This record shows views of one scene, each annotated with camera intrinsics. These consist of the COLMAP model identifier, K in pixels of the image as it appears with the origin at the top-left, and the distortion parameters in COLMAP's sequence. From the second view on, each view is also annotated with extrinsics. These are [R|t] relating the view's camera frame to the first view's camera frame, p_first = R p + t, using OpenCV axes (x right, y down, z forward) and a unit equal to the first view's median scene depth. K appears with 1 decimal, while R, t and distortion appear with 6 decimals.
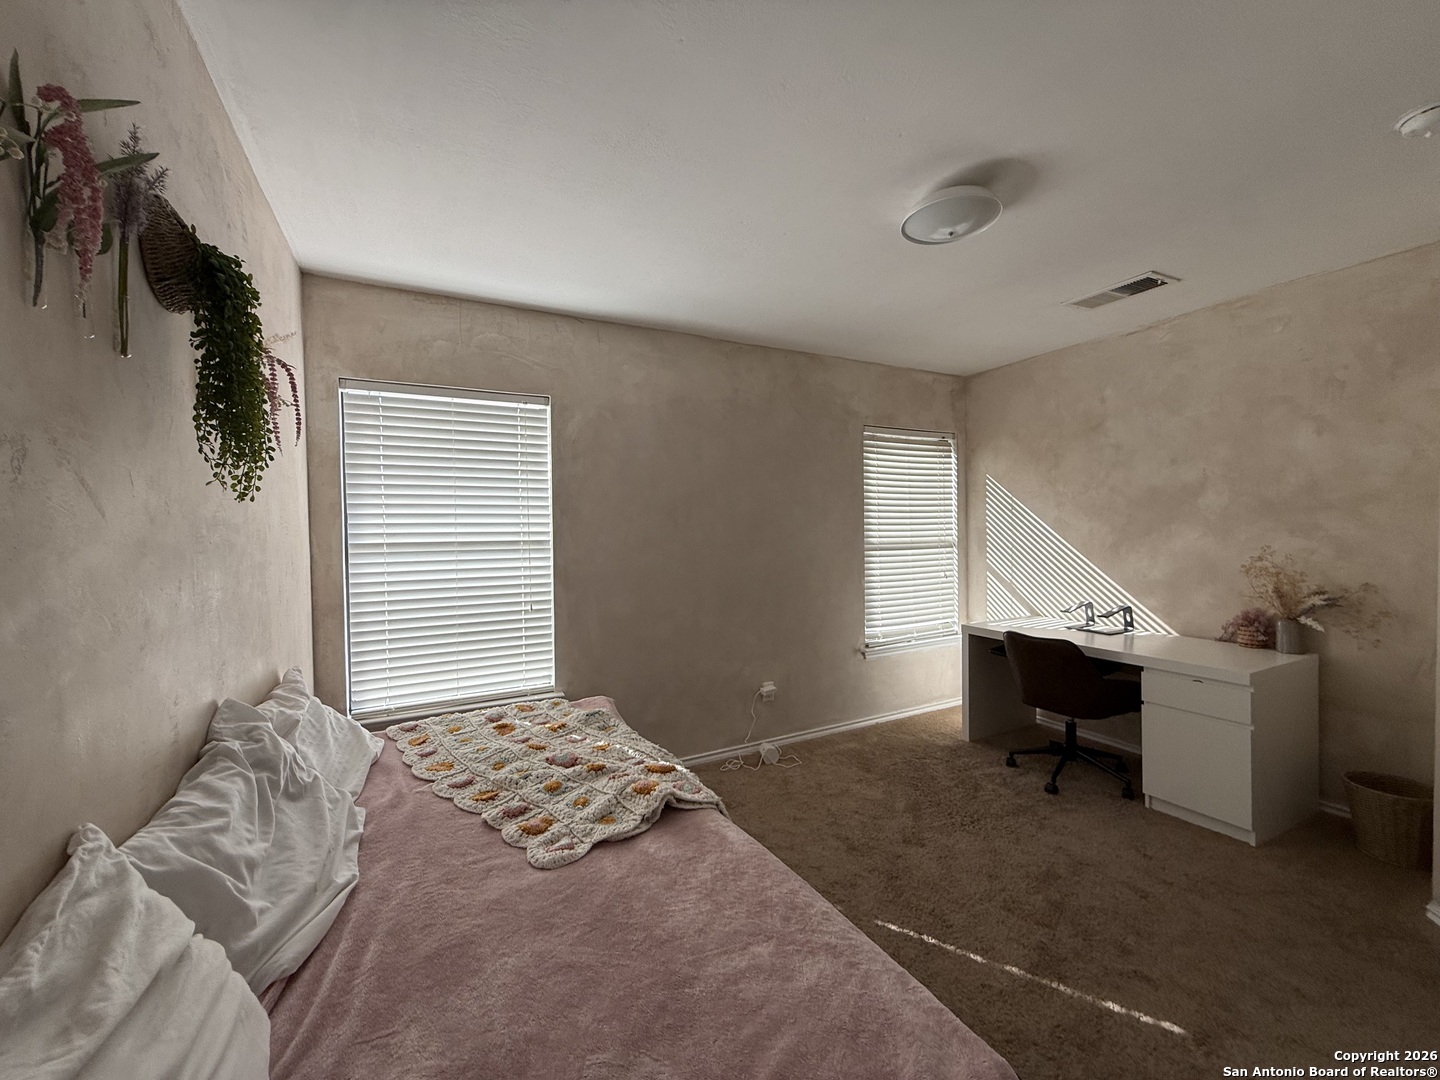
lens RADIAL K [[572.8, 0, 717.5], [0, 572.8, 538.3], [0, 0, 1]] dist [-0.001241, -0.000878]
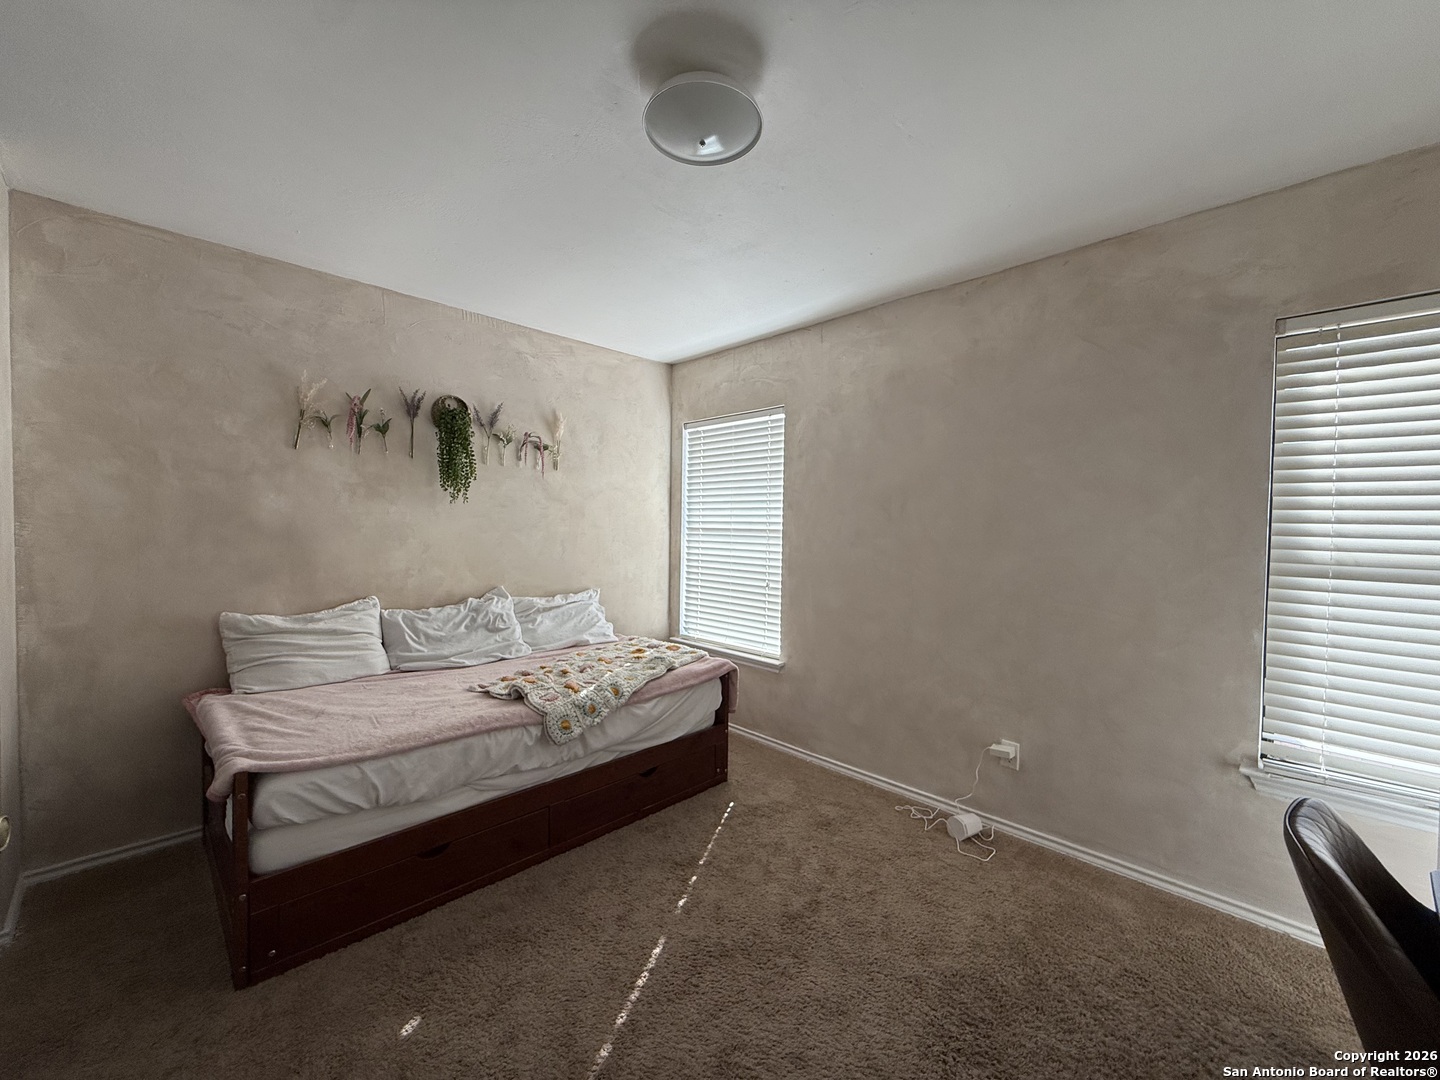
lens RADIAL K [[572.8, 0, 715.5], [0, 572.8, 541.1], [0, 0, 1]] dist [-0.001241, -0.000878]
pose [[0.299178, 0.042278, -0.953260, 0.762654], [-0.037622, 0.998764, 0.032488, -0.005951], [0.953455, 0.026144, 0.300399, 0.514403]]
